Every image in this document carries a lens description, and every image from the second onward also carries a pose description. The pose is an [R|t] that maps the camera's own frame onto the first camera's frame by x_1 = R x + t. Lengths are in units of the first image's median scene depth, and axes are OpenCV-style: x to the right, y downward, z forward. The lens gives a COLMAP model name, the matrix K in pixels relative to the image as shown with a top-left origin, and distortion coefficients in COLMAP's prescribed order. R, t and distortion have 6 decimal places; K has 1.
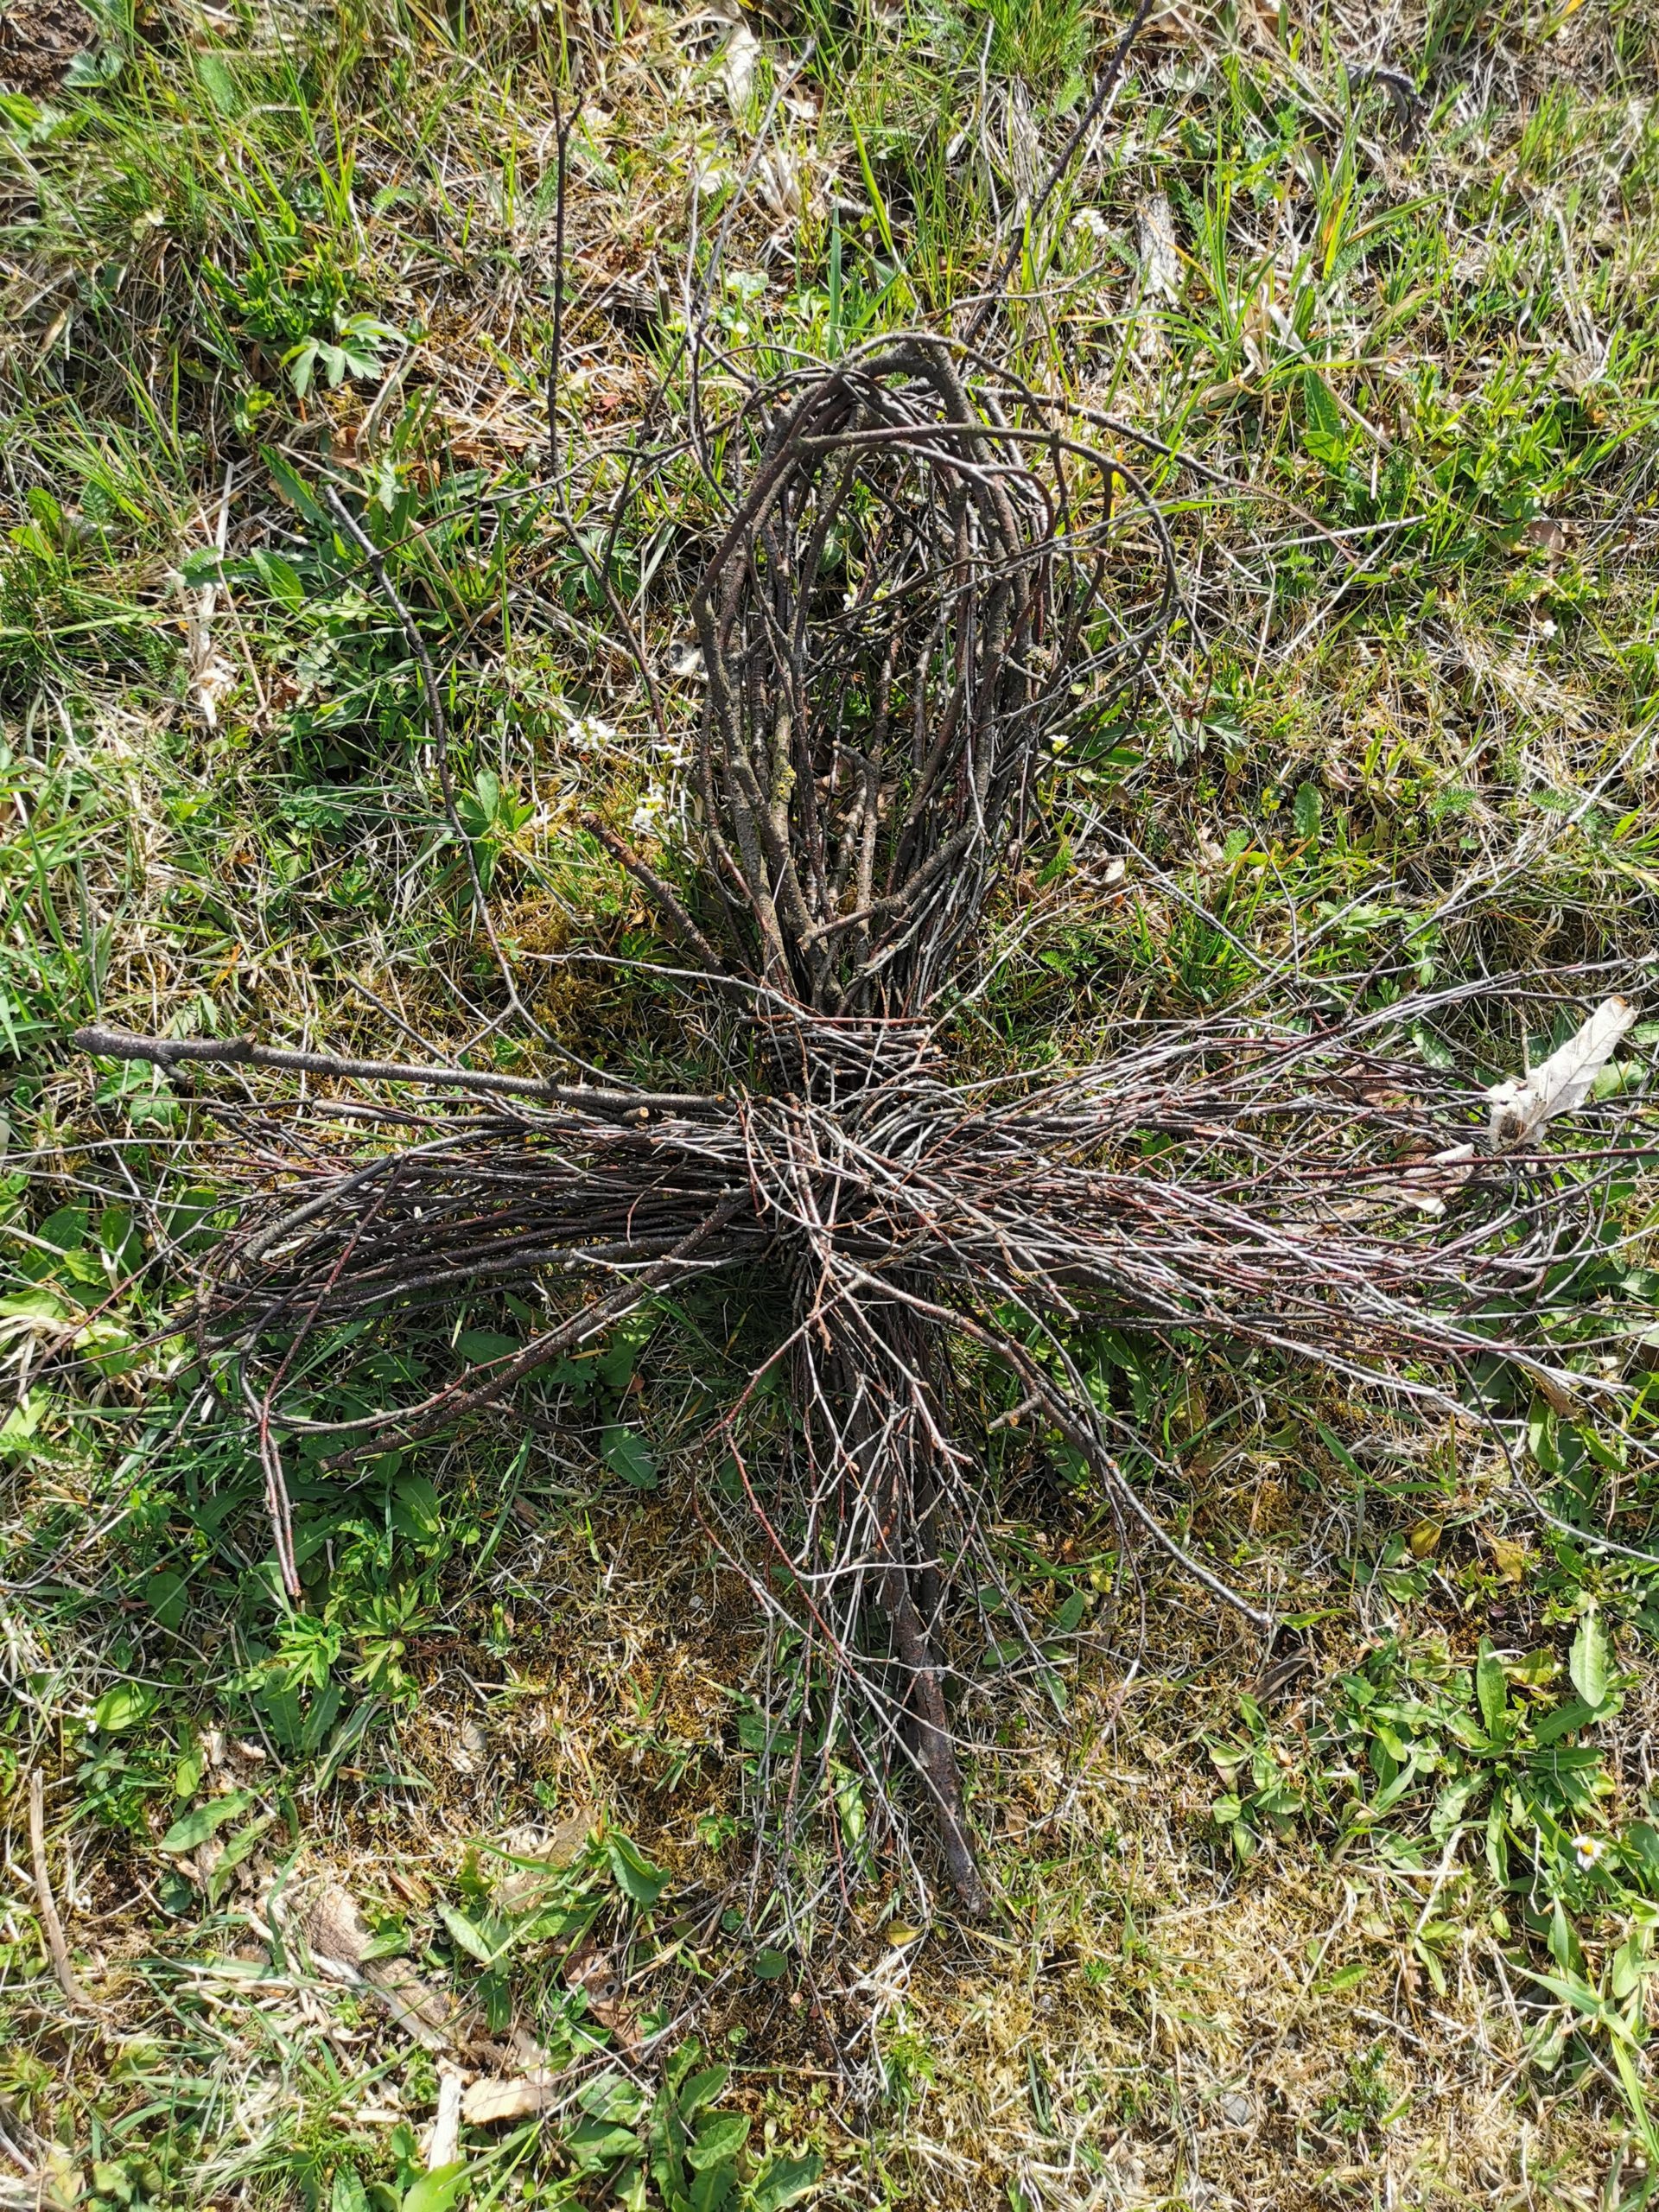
lens RADIAL K [[1750.1, 0, 784.4], [0, 1750.1, 1115.3], [0, 0, 1]] dist [0.020480, -0.045189]
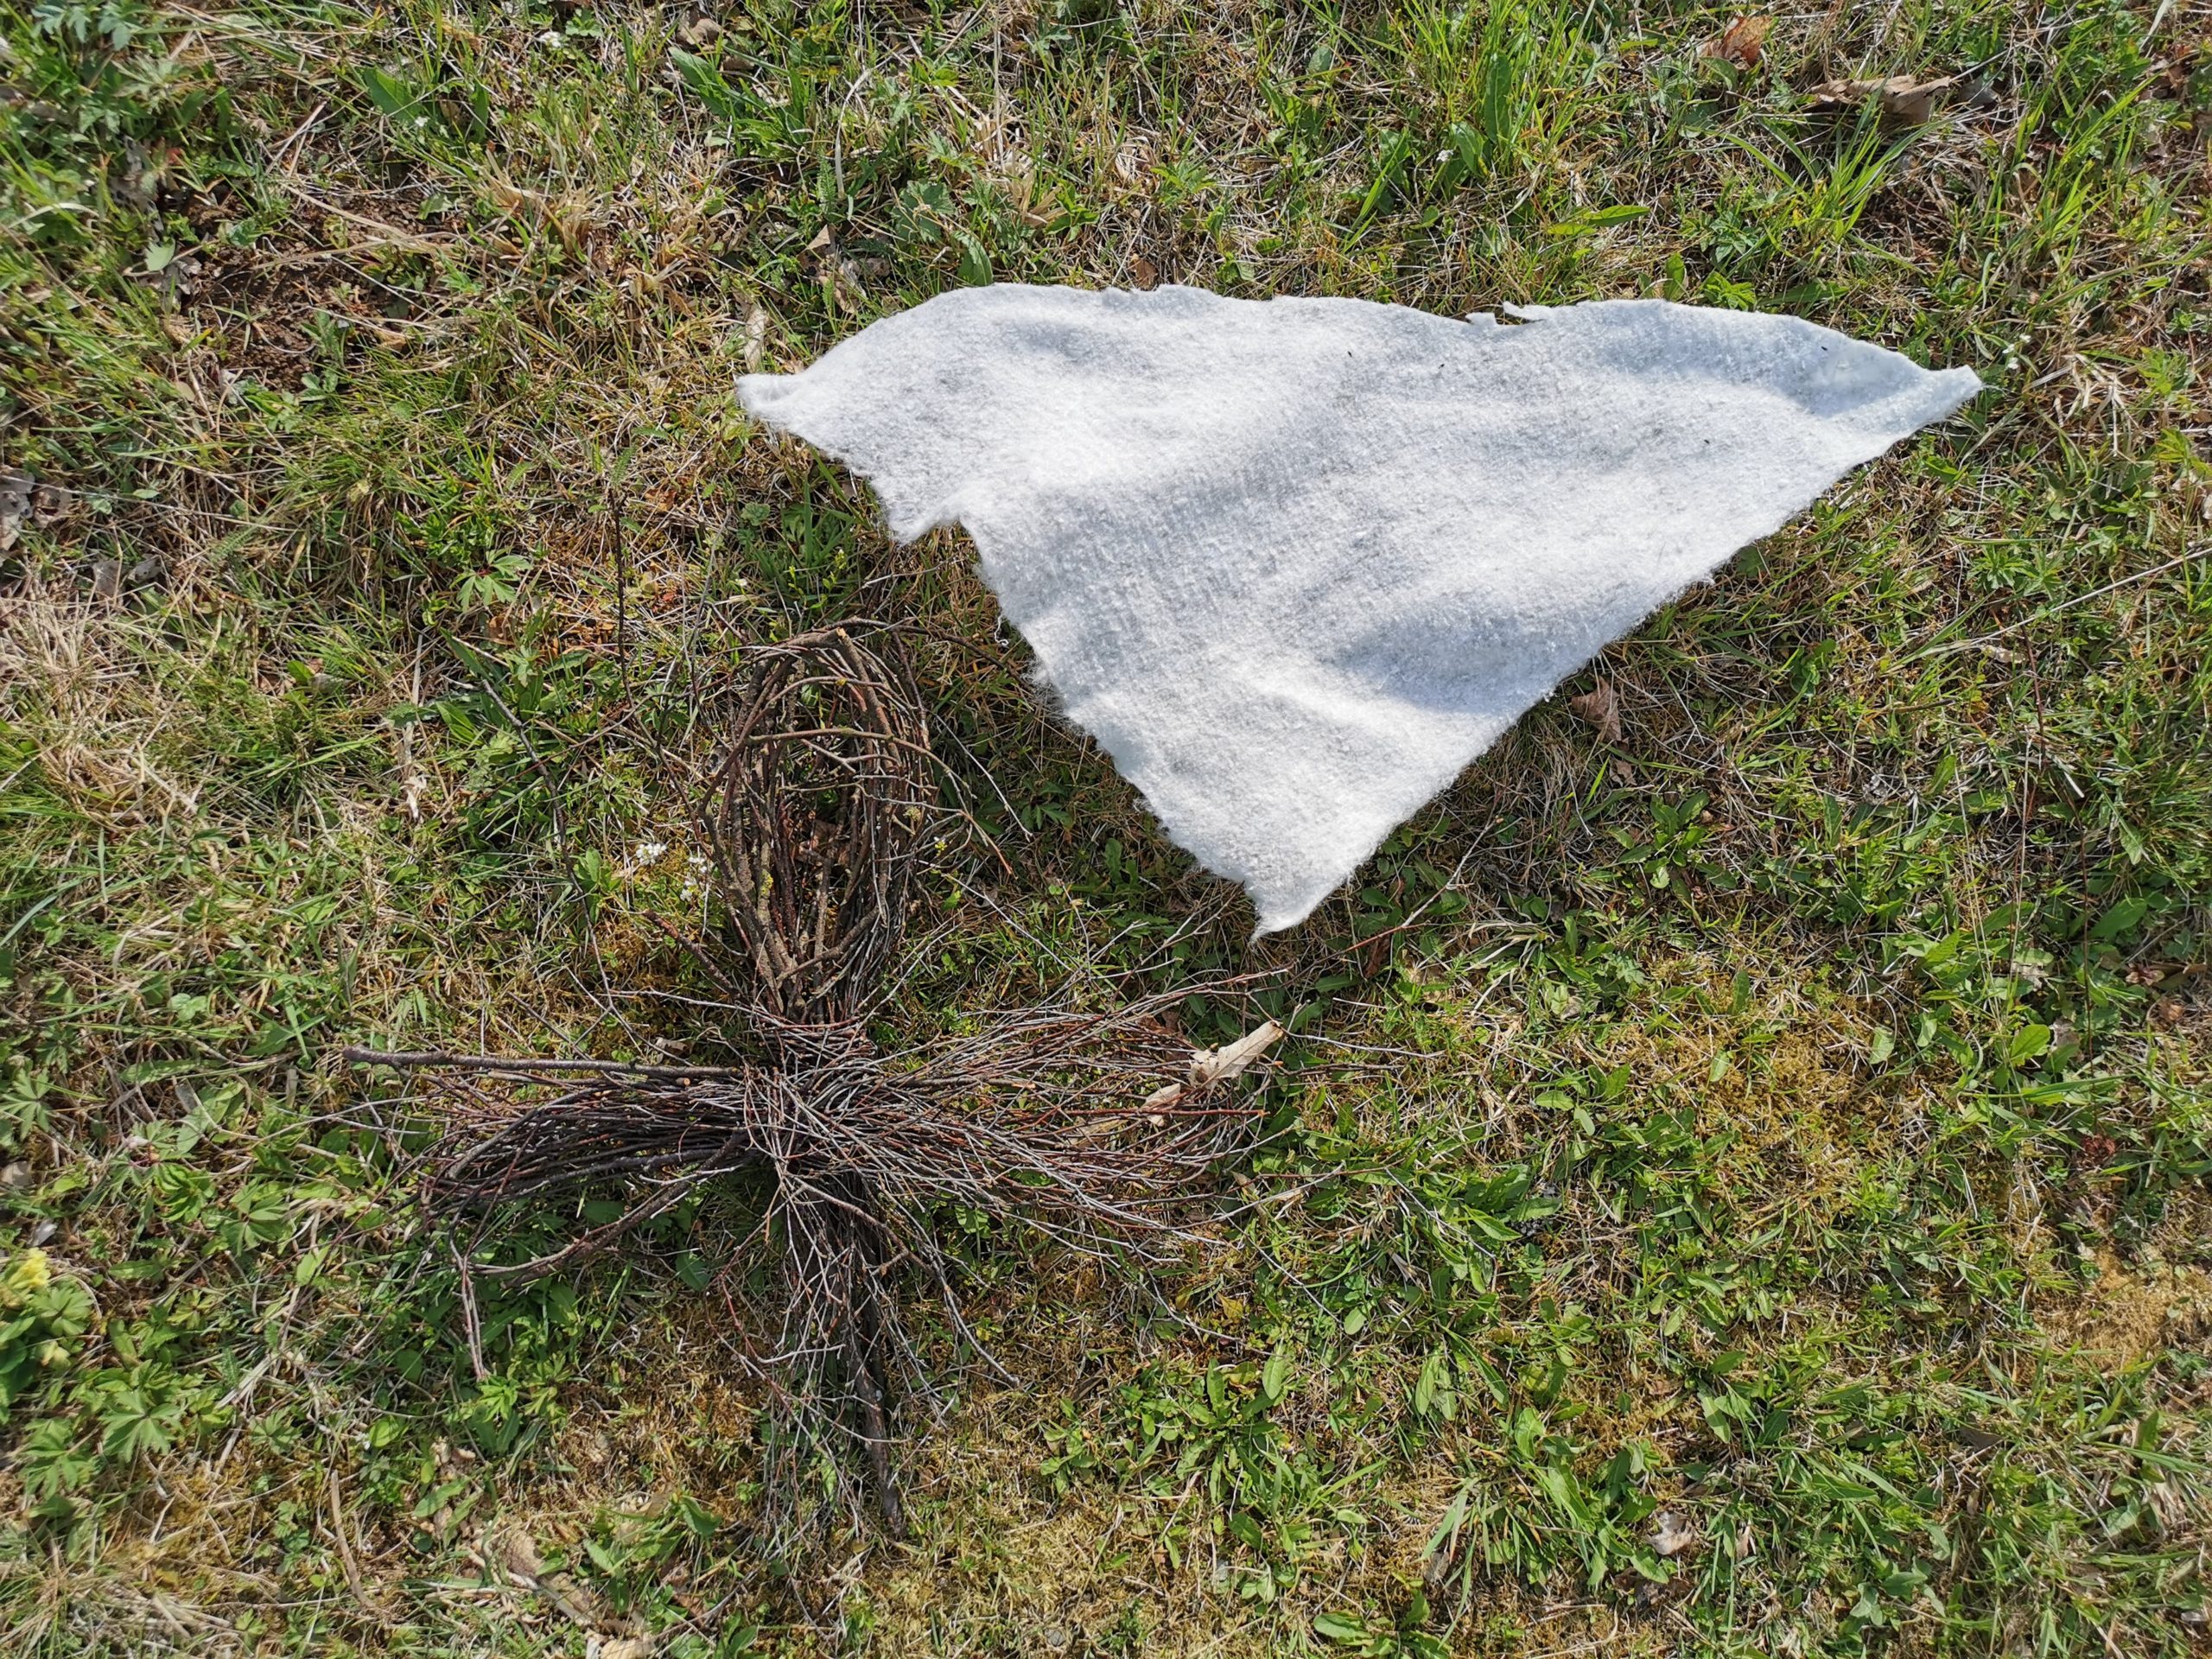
lens RADIAL K [[1750.1, 0, 1106.8], [0, 1750.1, 824.6], [0, 0, 1]] dist [0.020480, -0.045189]
pose [[0.998204, -0.019317, 0.056698, 0.219004], [0.015598, 0.997742, 0.065323, -0.332036], [-0.057832, -0.064321, 0.996252, -0.649605]]
